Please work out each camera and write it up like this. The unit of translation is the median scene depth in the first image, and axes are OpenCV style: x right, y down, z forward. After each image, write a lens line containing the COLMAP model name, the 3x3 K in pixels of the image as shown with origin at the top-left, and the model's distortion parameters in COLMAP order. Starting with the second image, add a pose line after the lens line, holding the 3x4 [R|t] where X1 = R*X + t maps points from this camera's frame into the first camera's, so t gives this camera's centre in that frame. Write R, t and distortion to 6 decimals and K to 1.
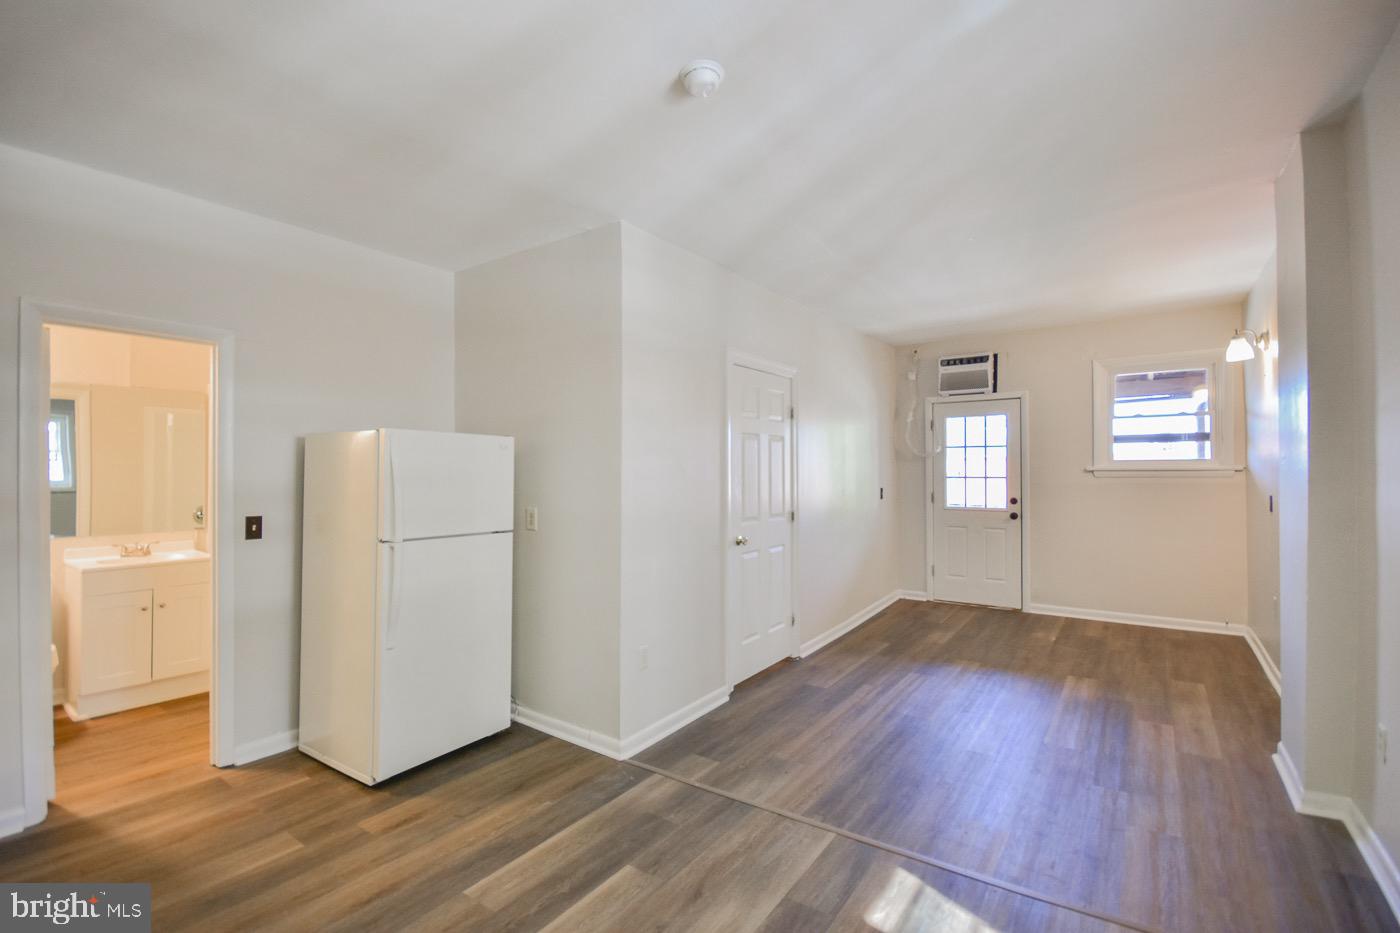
lens RADIAL K [[618.1, 0, 700.0], [0, 618.1, 466.5], [0, 0, 1]] dist [0.016022, -0.014998]
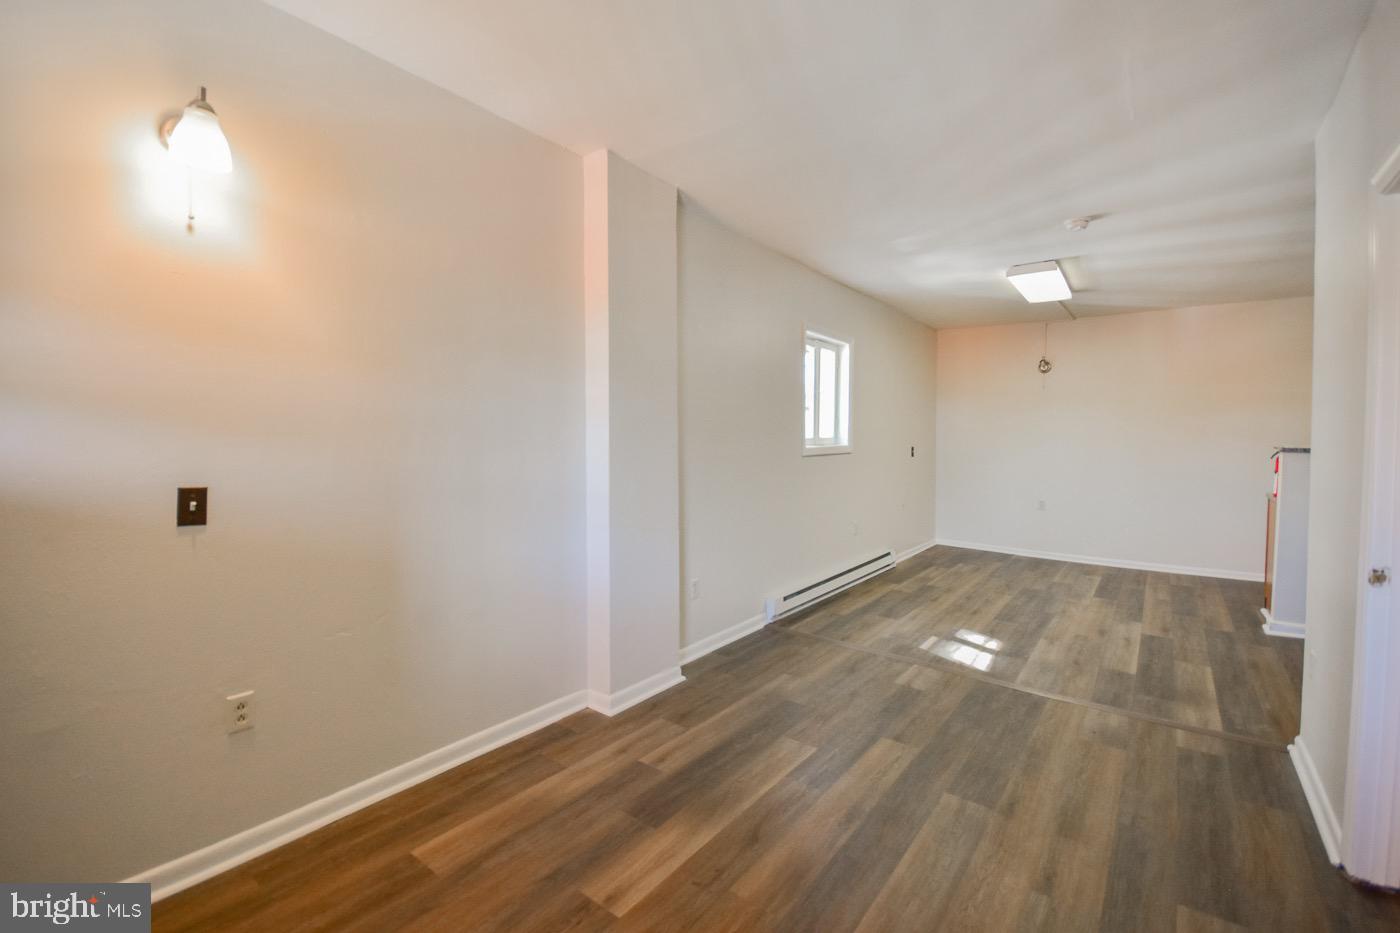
lens RADIAL K [[618.1, 0, 700.0], [0, 618.1, 466.5], [0, 0, 1]] dist [0.016022, -0.014998]
pose [[-0.999553, 0.007071, 0.029062, 0.769543], [0.007975, 0.999484, 0.031111, 0.024465], [-0.028827, 0.031329, -0.999093, 2.076406]]
